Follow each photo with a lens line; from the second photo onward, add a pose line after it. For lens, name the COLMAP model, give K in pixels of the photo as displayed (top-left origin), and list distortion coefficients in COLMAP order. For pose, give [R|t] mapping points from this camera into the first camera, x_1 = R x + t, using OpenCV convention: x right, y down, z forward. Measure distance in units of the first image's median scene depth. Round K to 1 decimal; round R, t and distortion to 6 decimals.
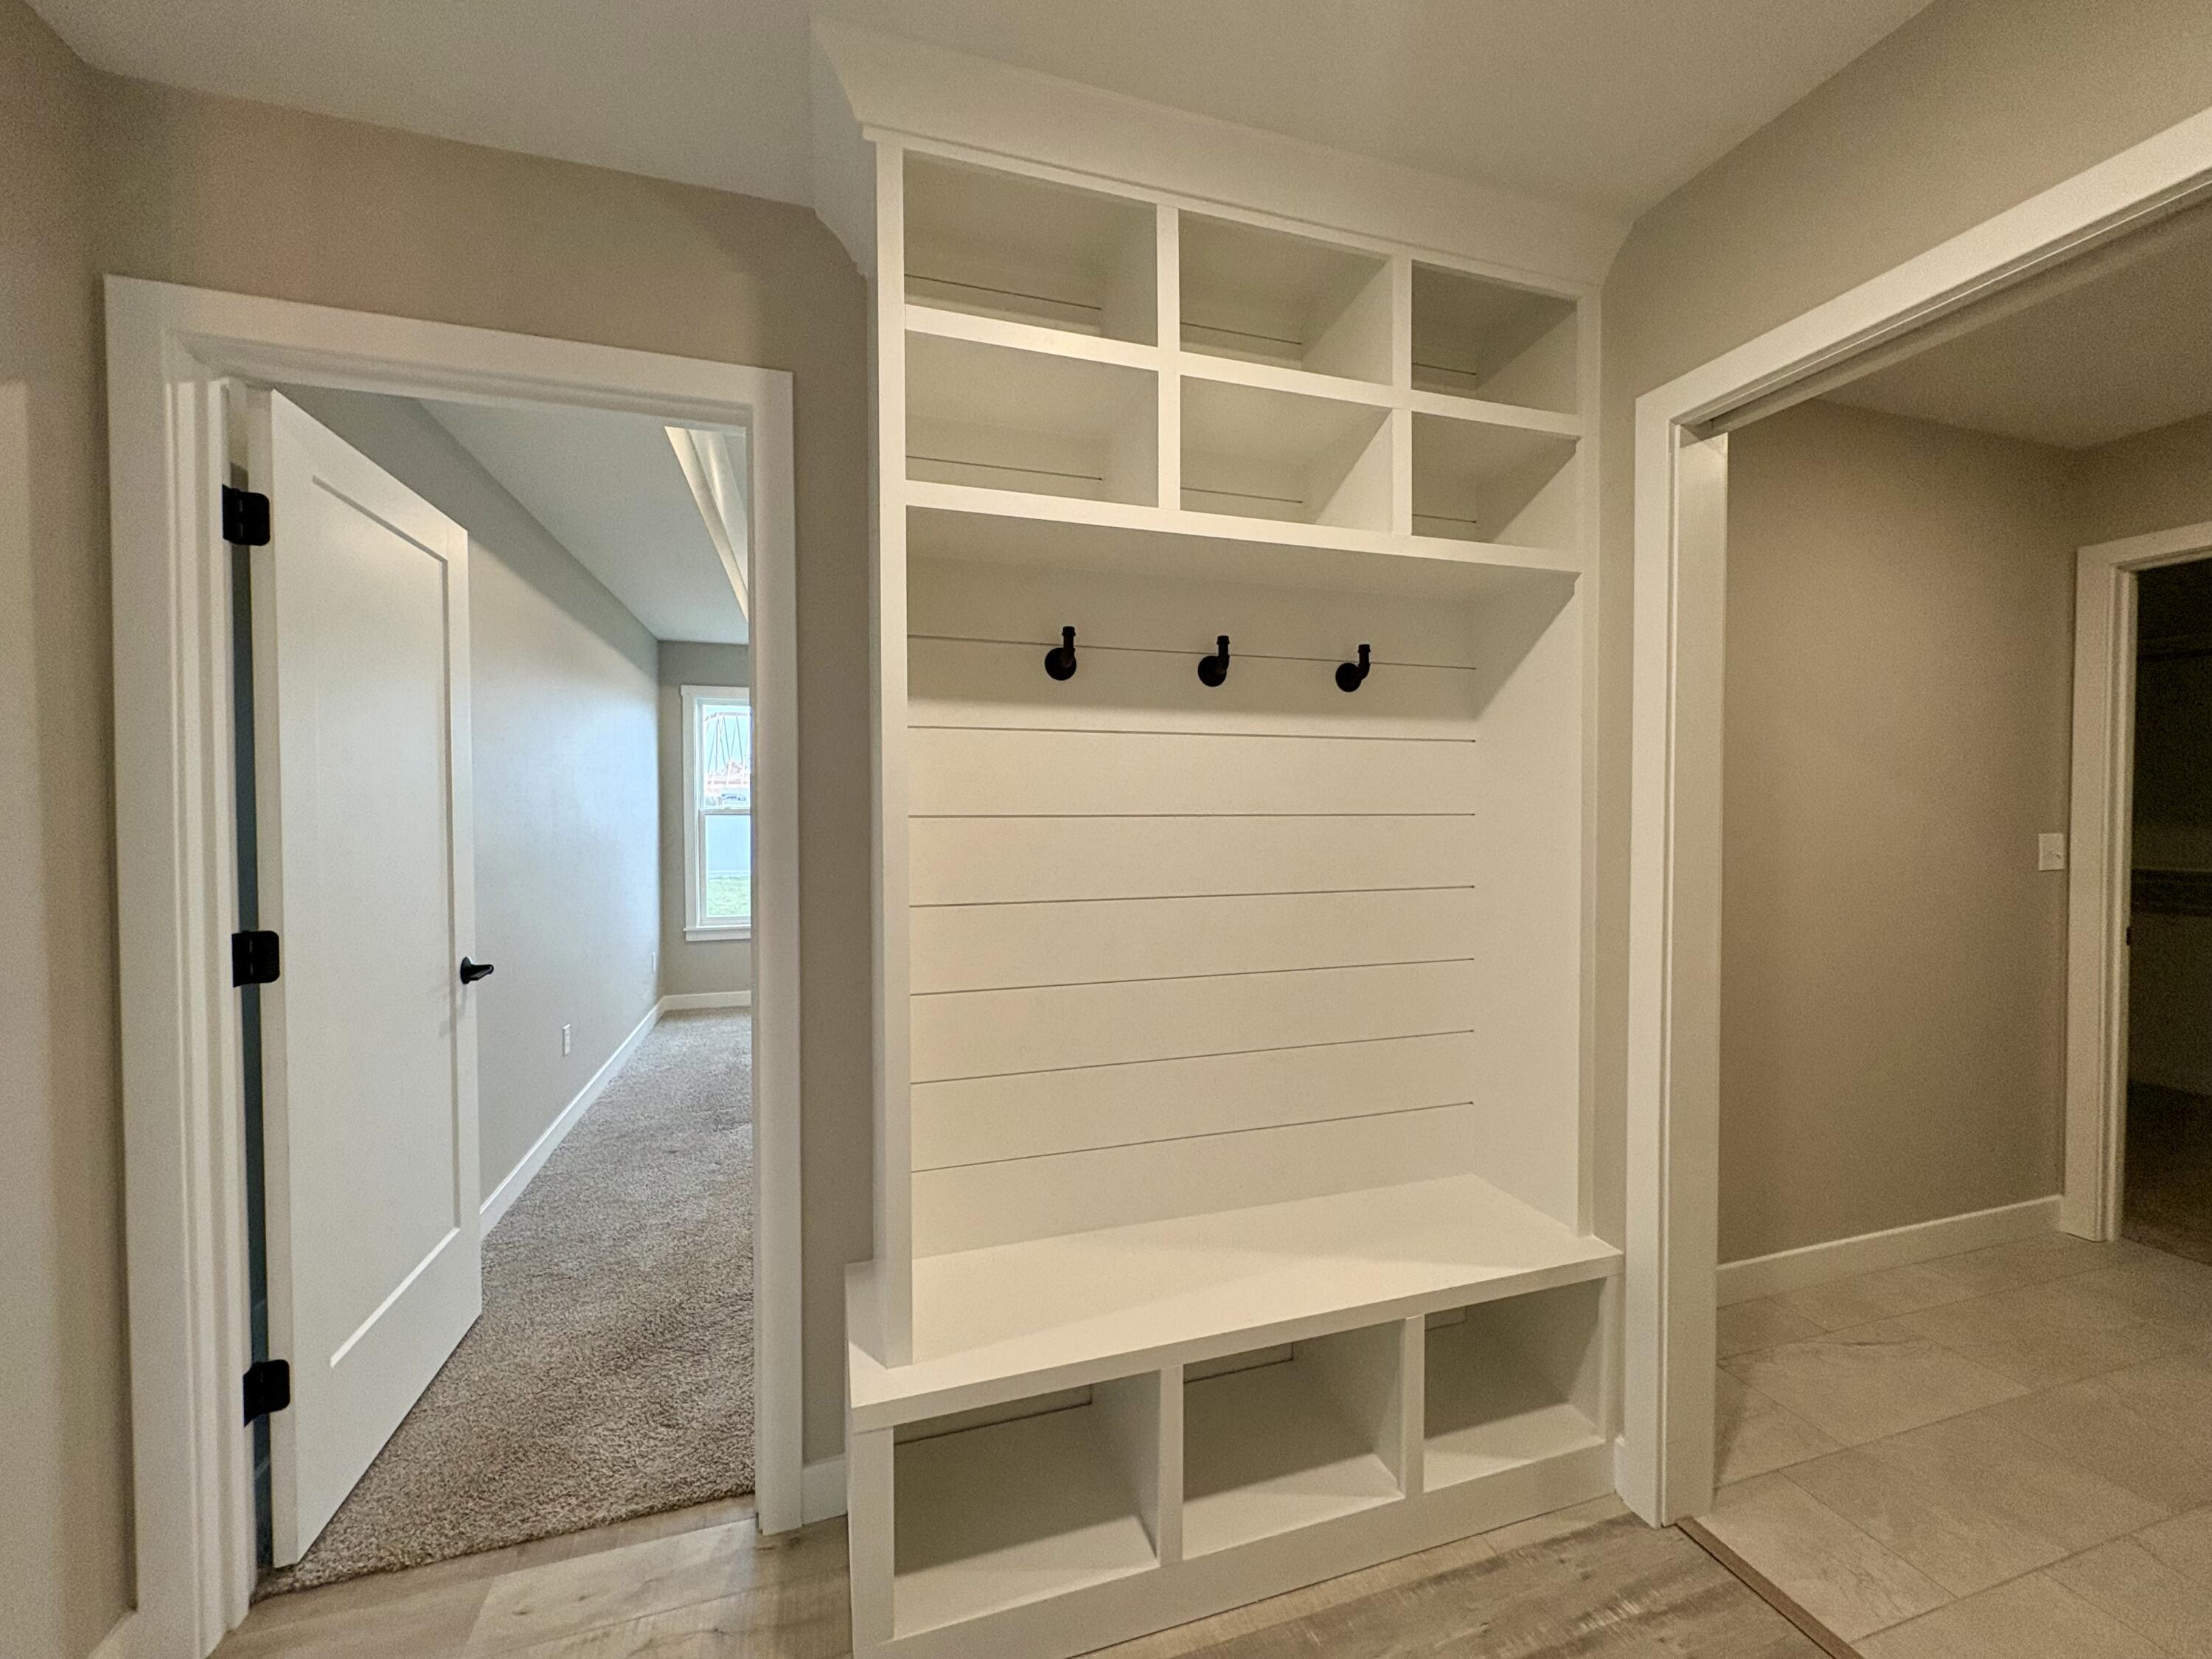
lens RADIAL K [[881.2, 0, 1098.8], [0, 881.2, 830.8], [0, 0, 1]] dist [0.002759, 0.000608]
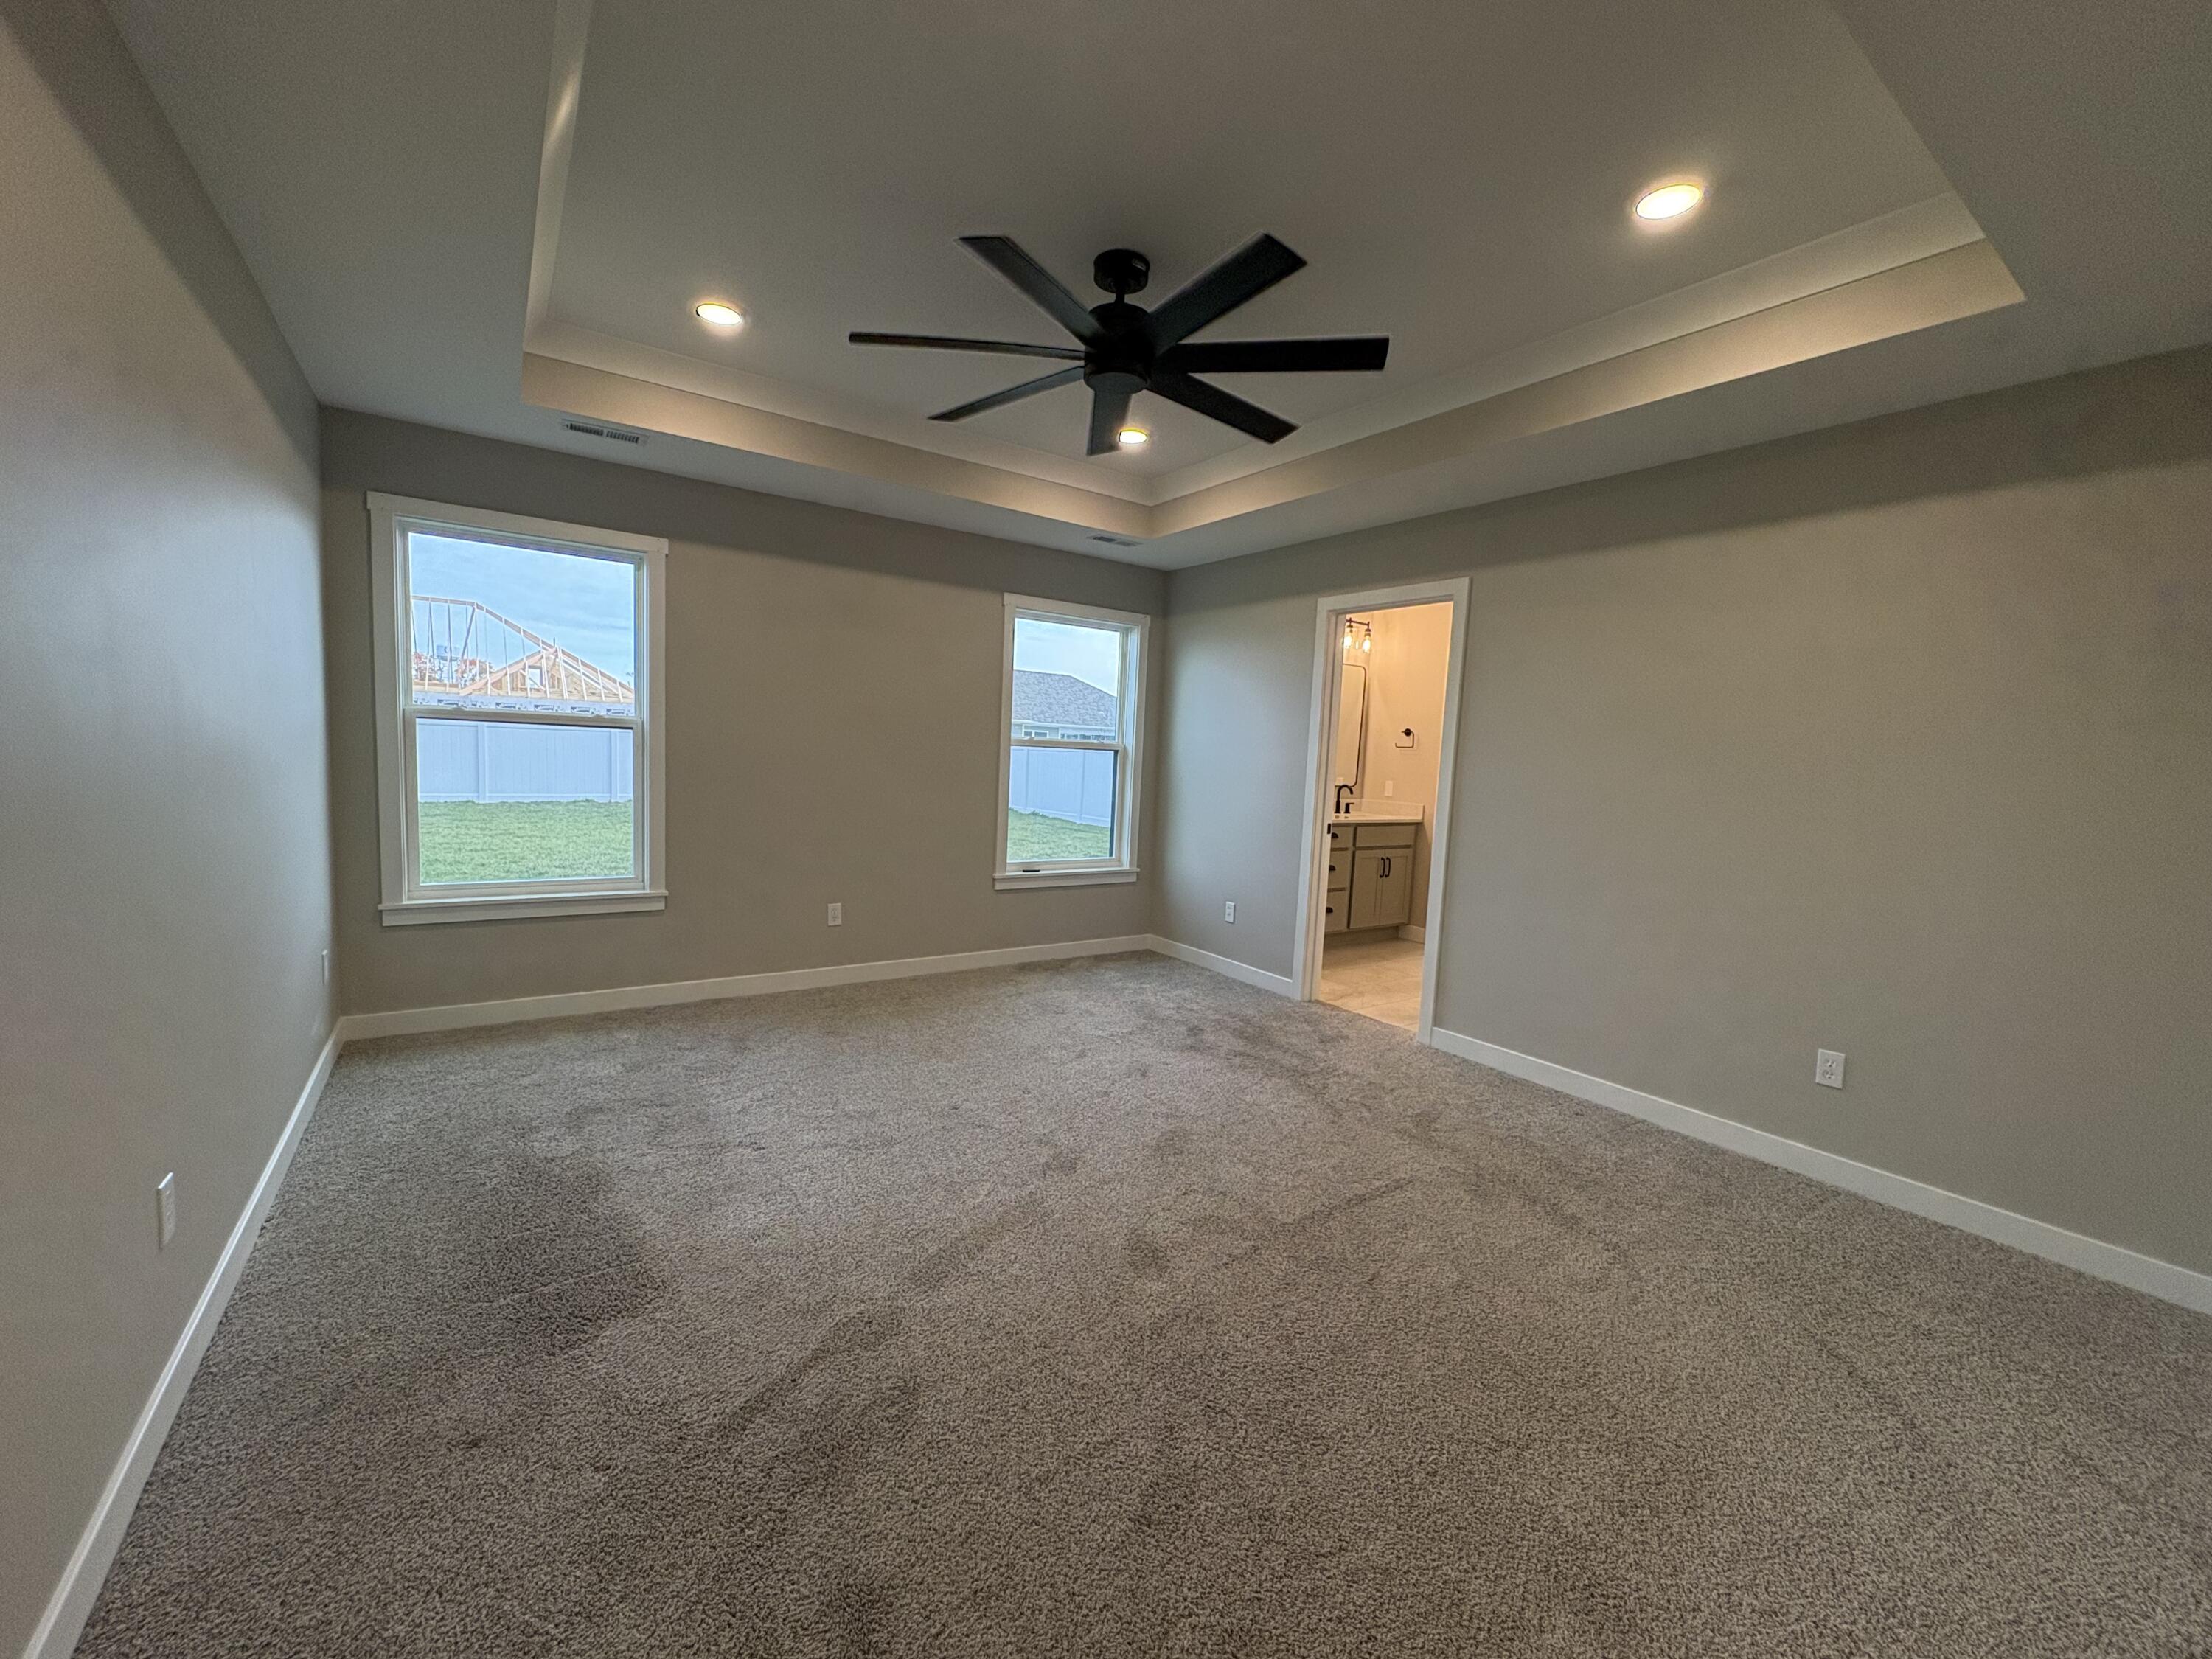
lens RADIAL K [[881.2, 0, 1093.0], [0, 881.2, 830.5], [0, 0, 1]] dist [0.002759, 0.000608]
pose [[0.954514, 0.017429, 0.297656, -0.198270], [-0.039118, 0.996981, 0.067065, -0.000037], [-0.295588, -0.075658, 0.952315, 0.305224]]
